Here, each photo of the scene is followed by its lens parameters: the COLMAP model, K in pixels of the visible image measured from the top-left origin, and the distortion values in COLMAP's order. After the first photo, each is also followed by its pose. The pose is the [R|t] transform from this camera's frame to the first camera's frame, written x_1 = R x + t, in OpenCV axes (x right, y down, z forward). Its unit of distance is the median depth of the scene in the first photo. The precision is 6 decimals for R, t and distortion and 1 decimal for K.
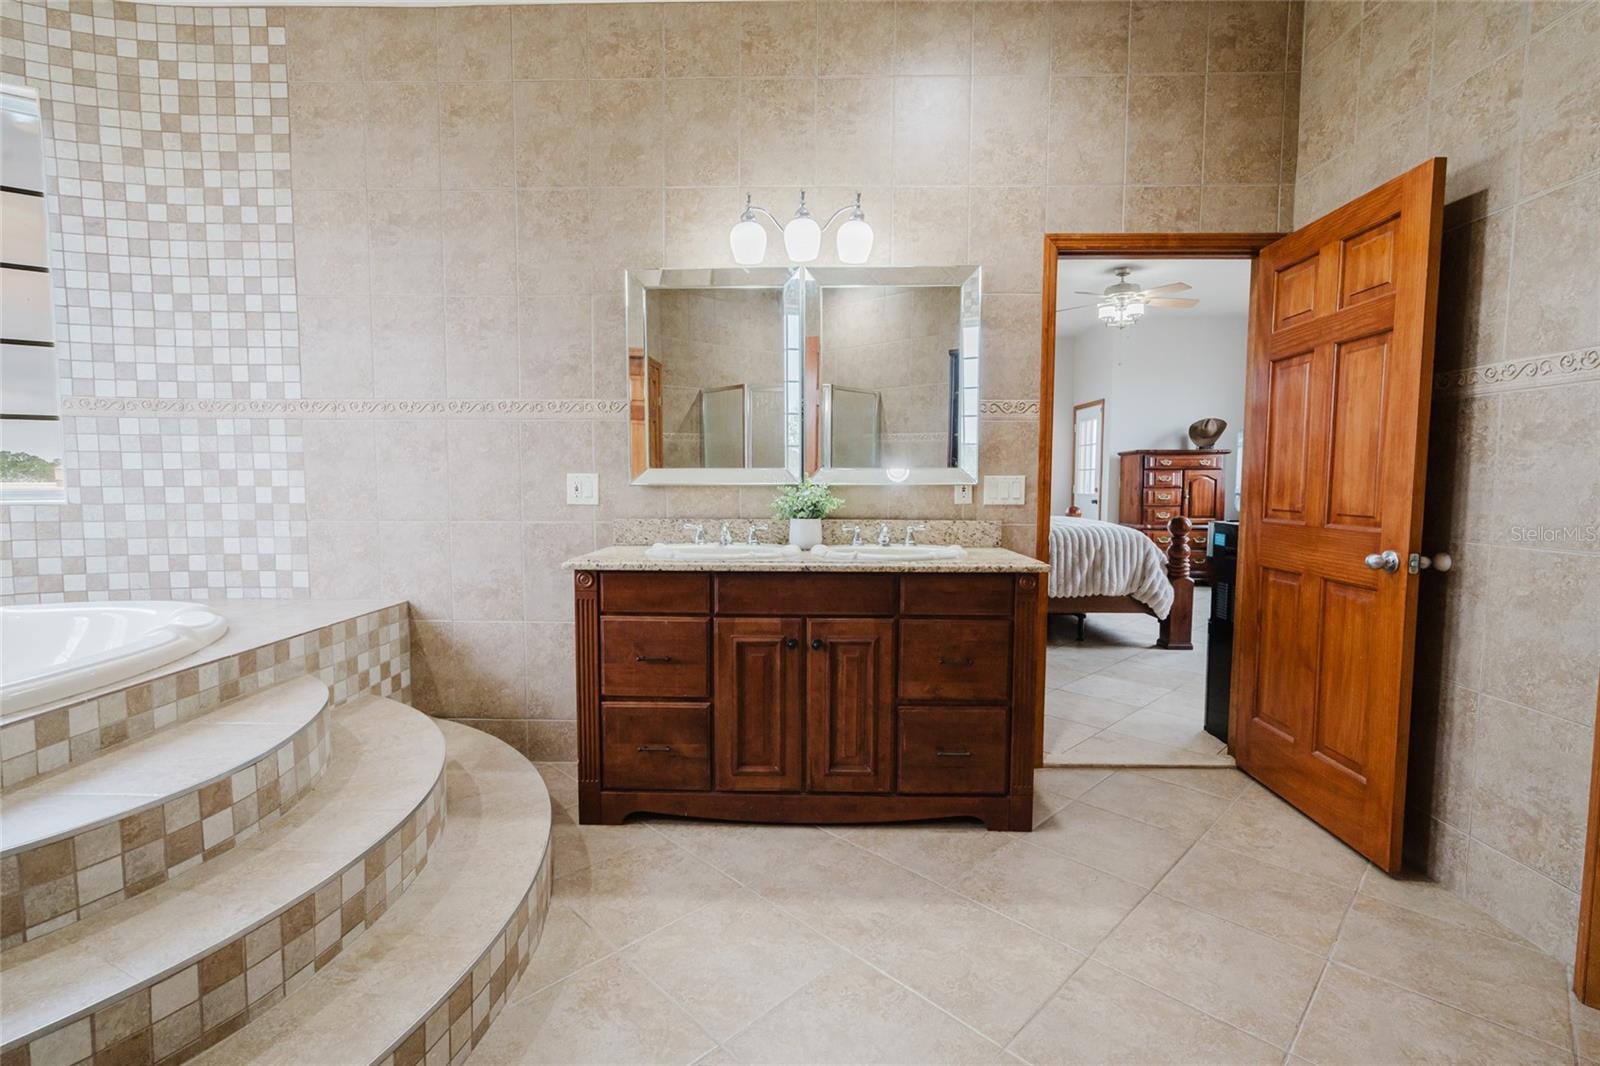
lens RADIAL K [[717.4, 0, 786.9], [0, 717.4, 529.9], [0, 0, 1]] dist [-0.002186, -0.000121]
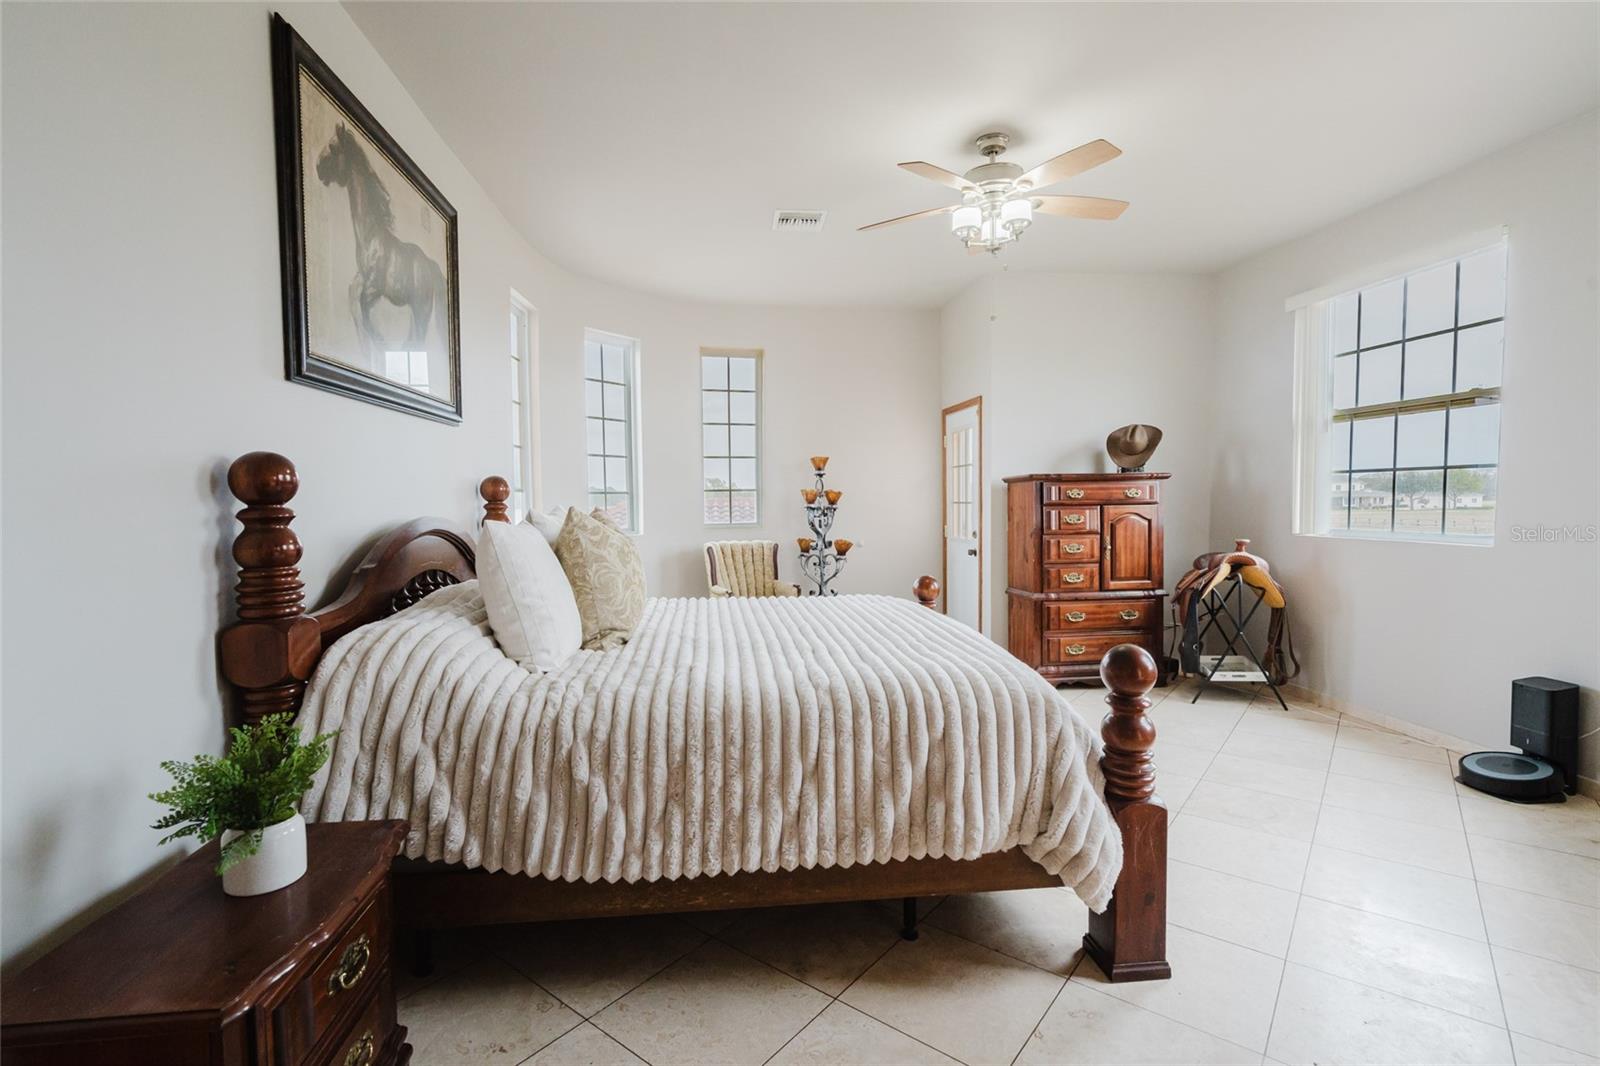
lens RADIAL K [[717.4, 0, 786.9], [0, 717.4, 529.9], [0, 0, 1]] dist [-0.002186, -0.000121]
pose [[0.992948, -0.019258, 0.116975, 0.202763], [0.022445, 0.999410, -0.025988, -0.051730], [-0.116406, 0.028430, 0.992795, 0.404640]]
